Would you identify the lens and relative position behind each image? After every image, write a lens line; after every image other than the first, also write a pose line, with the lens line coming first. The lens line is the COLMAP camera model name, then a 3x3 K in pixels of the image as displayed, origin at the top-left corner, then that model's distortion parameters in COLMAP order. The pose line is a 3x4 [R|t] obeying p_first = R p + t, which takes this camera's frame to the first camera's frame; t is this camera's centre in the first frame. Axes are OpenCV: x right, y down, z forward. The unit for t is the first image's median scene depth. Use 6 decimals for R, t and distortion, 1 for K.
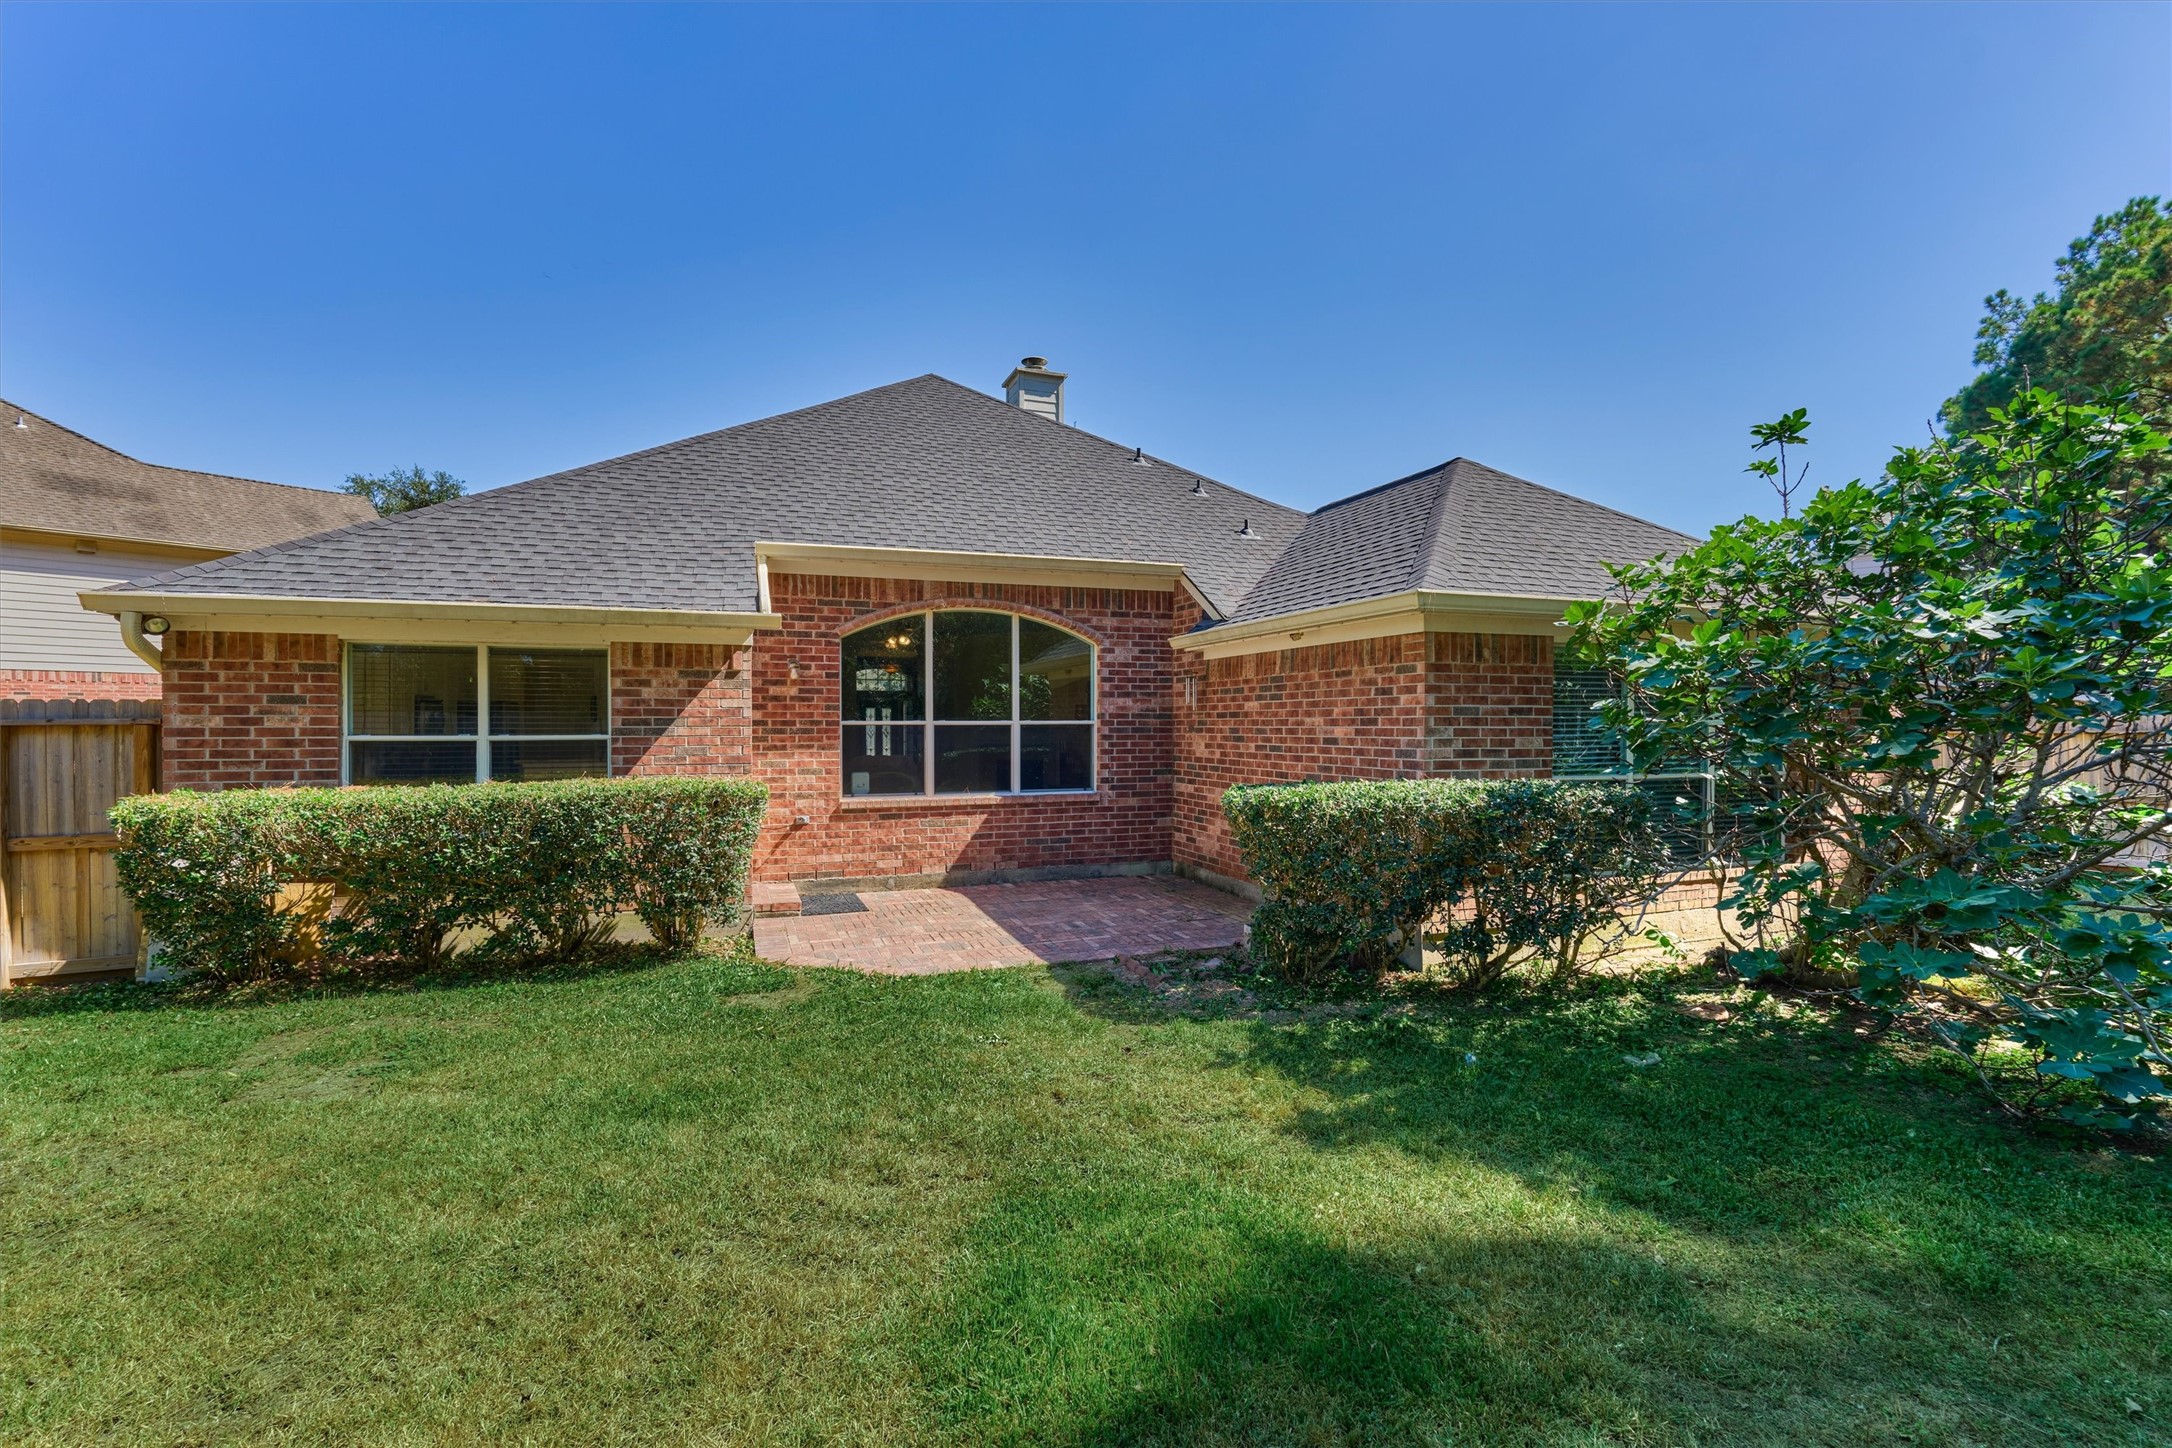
lens RADIAL K [[1032.9, 0, 1076.1], [0, 1032.9, 715.7], [0, 0, 1]] dist [-0.006069, 0.001084]
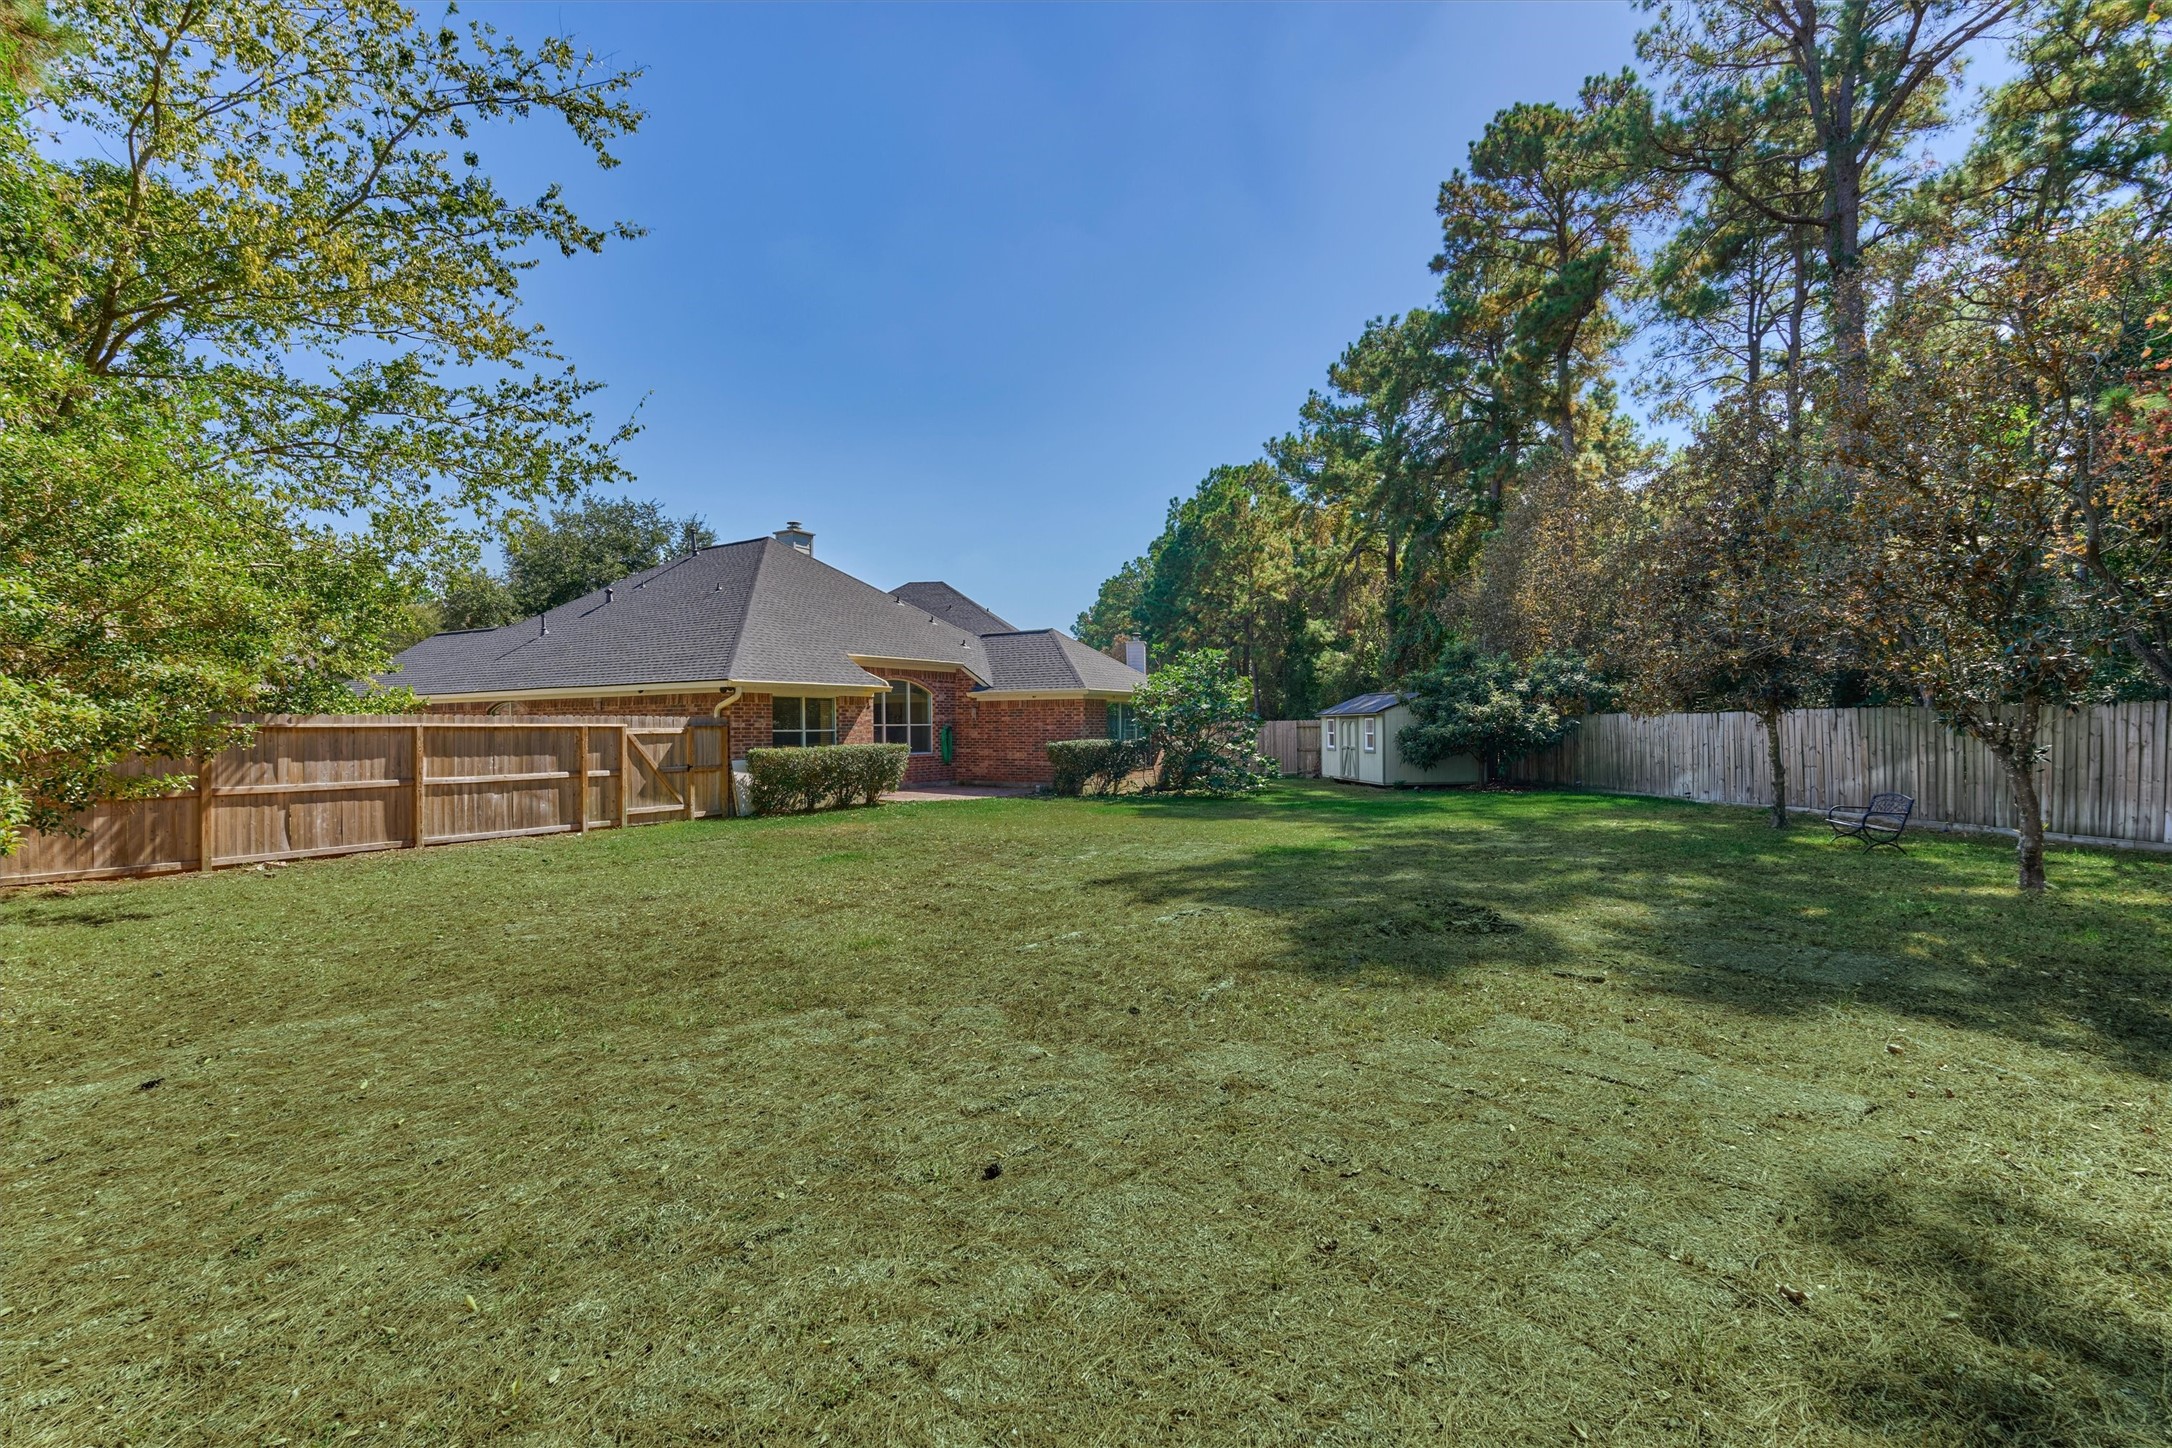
lens RADIAL K [[949.3, 0, 1091.5], [0, 949.3, 728.3], [0, 0, 1]] dist [-0.008153, 0.001960]
pose [[0.787408, -0.003189, 0.616424, -1.172220], [-0.003969, 0.999940, 0.010244, -0.010507], [-0.616419, -0.010513, 0.787348, -1.124506]]
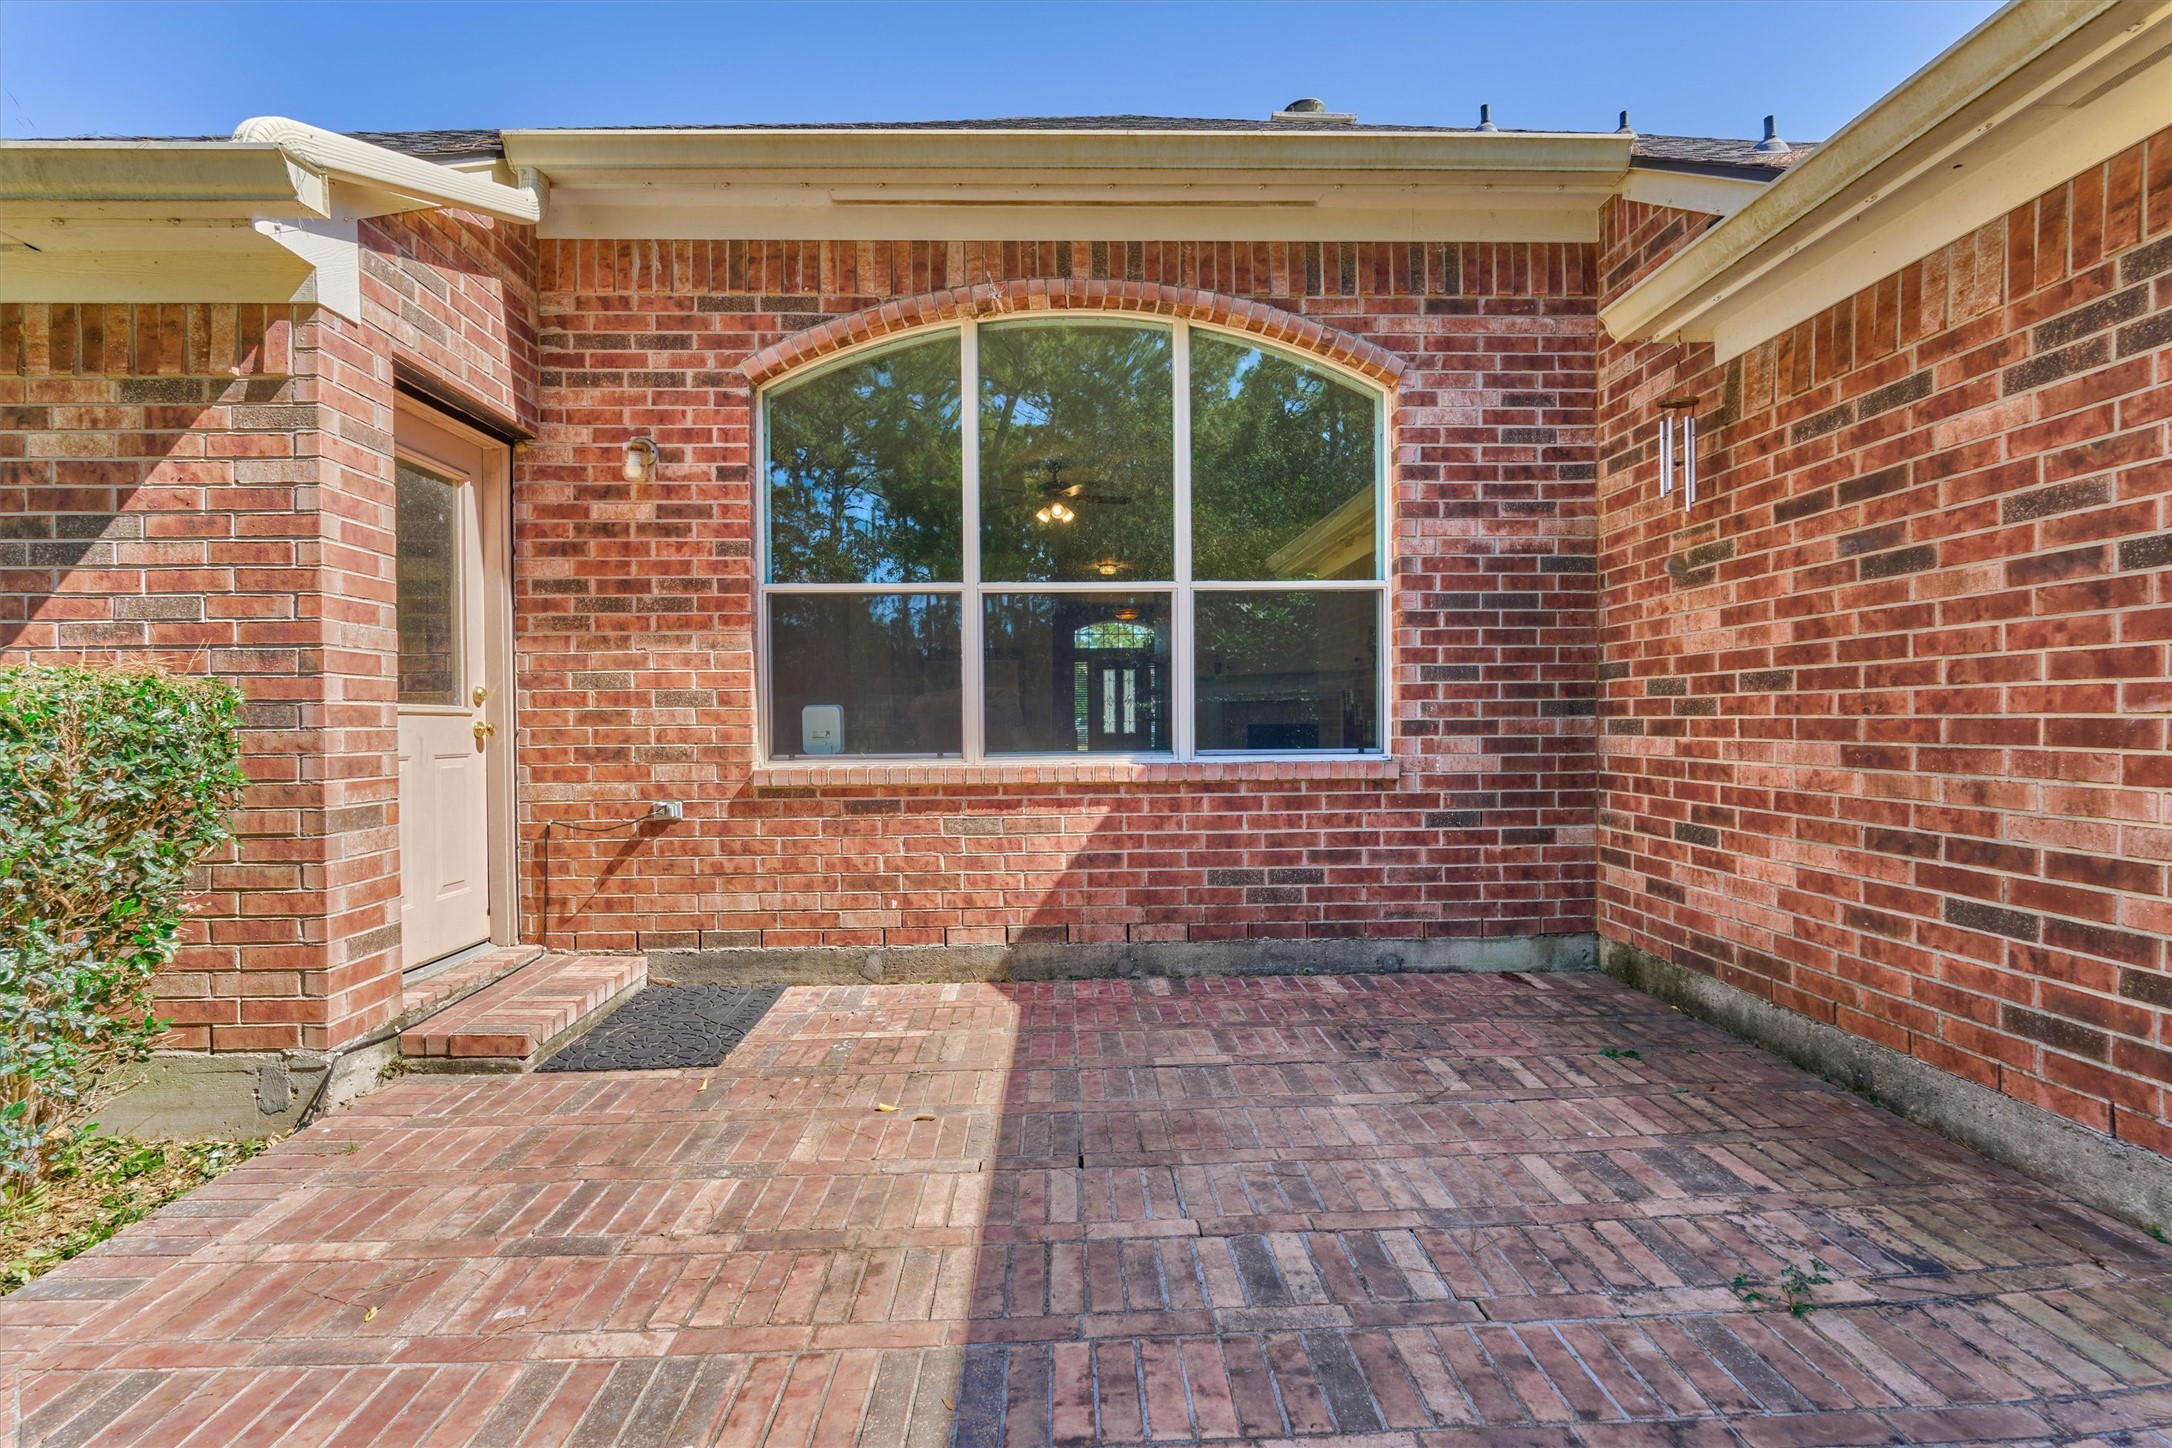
lens RADIAL K [[949.3, 0, 1090.9], [0, 949.3, 727.3], [0, 0, 1]] dist [-0.008153, 0.001960]
pose [[0.950662, -0.004670, -0.310195, 0.024825], [0.008452, 0.999905, 0.010850, 0.061136], [0.310115, -0.012936, 0.950611, 0.655250]]
